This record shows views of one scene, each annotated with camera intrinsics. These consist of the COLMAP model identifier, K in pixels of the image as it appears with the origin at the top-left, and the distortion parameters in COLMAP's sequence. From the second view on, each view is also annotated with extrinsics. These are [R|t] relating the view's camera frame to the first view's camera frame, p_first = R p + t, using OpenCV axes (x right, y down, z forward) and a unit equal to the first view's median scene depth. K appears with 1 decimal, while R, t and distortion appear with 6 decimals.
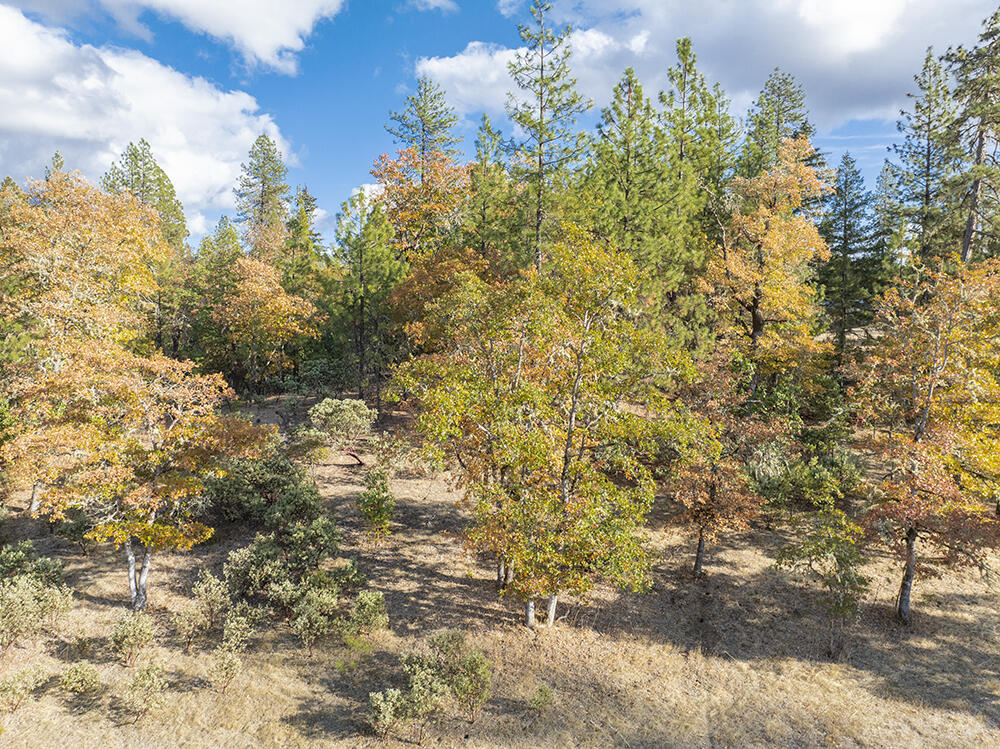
lens RADIAL K [[702.7, 0, 500.0], [0, 702.7, 374.5], [0, 0, 1]] dist [-0.036602, 0.000811]
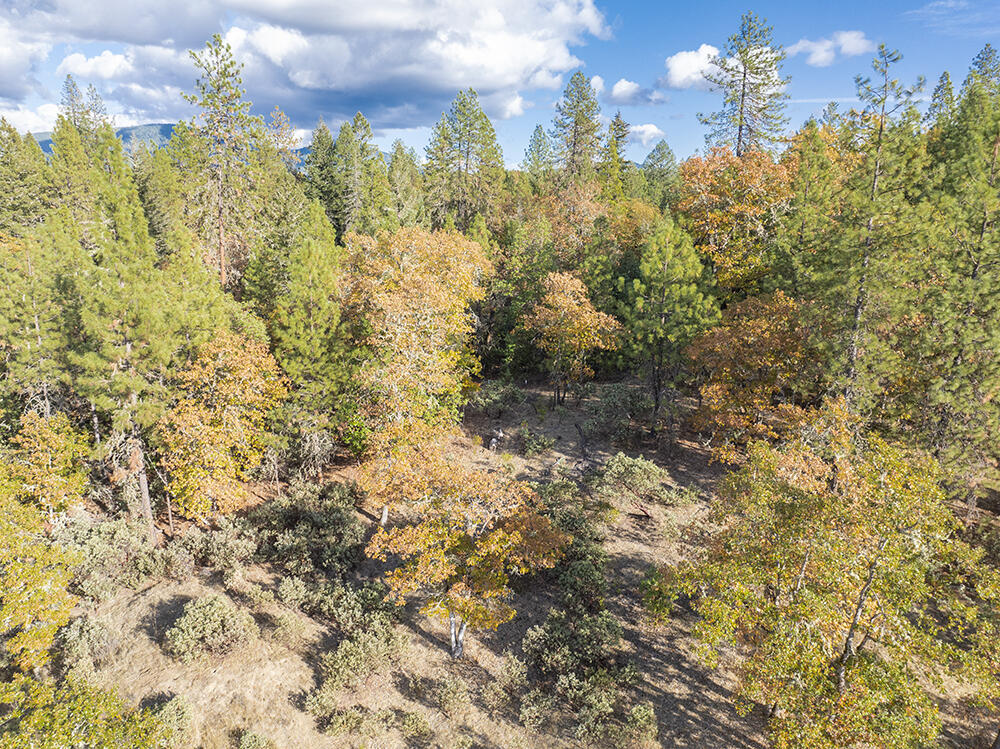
lens RADIAL K [[706.8, 0, 497.8], [0, 706.8, 374.0], [0, 0, 1]] dist [-0.066137, 0.038040]
pose [[0.910162, 0.095199, -0.403165, 0.001626], [-0.026549, 0.984640, 0.172567, -0.267423], [0.413401, -0.146361, 0.898709, -0.016266]]
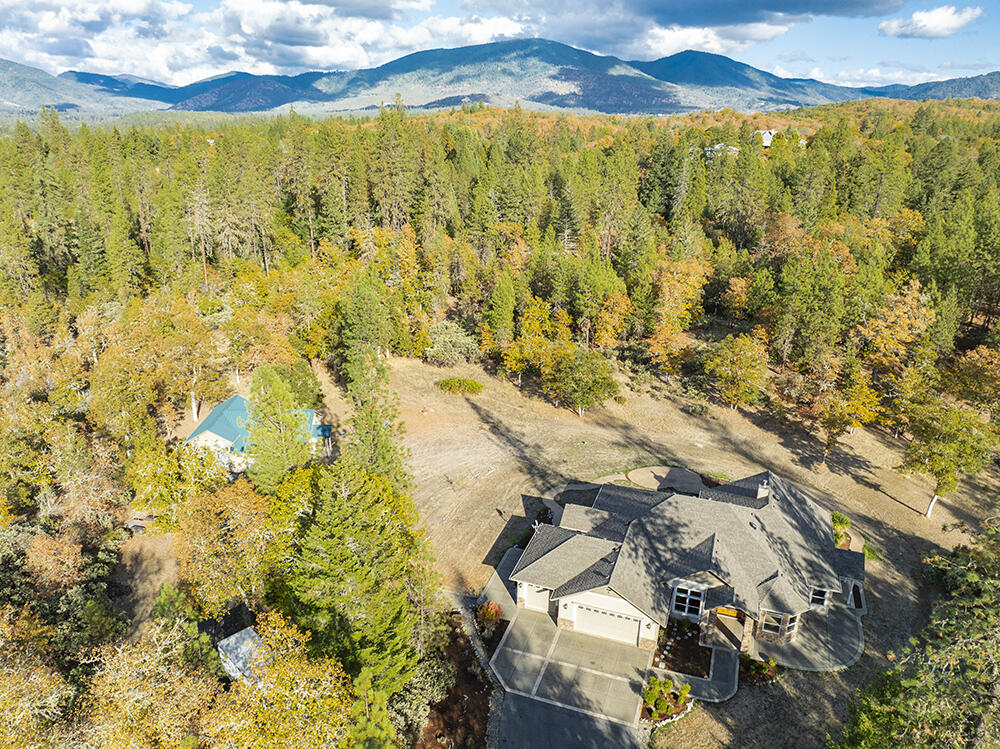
lens RADIAL K [[706.8, 0, 497.8], [0, 706.8, 374.0], [0, 0, 1]] dist [-0.066137, 0.038040]
pose [[0.625336, 0.267038, -0.733243, 1.673643], [-0.050488, 0.951503, 0.303468, -0.832711], [0.778721, -0.152749, 0.608492, -2.088003]]
